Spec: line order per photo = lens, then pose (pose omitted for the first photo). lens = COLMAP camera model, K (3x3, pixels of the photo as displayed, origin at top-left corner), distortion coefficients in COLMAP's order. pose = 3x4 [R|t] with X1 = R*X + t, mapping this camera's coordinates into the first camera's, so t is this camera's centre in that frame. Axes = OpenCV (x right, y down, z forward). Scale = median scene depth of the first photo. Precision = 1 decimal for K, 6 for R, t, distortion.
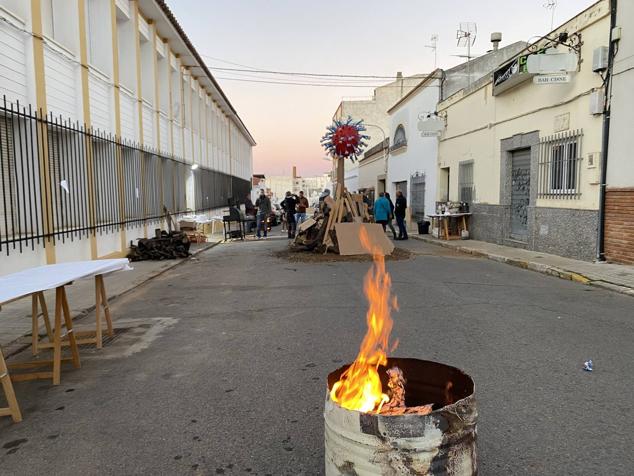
lens RADIAL K [[485.9, 0, 315.0], [0, 485.9, 241.1], [0, 0, 1]] dist [0.043411, -0.060124]
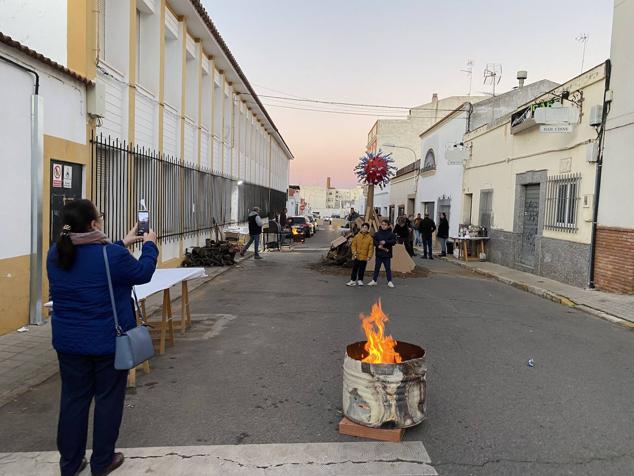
lens RADIAL K [[485.9, 0, 321.9], [0, 485.9, 237.0], [0, 0, 1]] dist [0.043411, -0.060124]
pose [[0.997589, 0.048252, -0.049887, 0.000964], [-0.049648, 0.998398, -0.027127, -0.013148], [0.048498, 0.029538, 0.998386, -0.145461]]
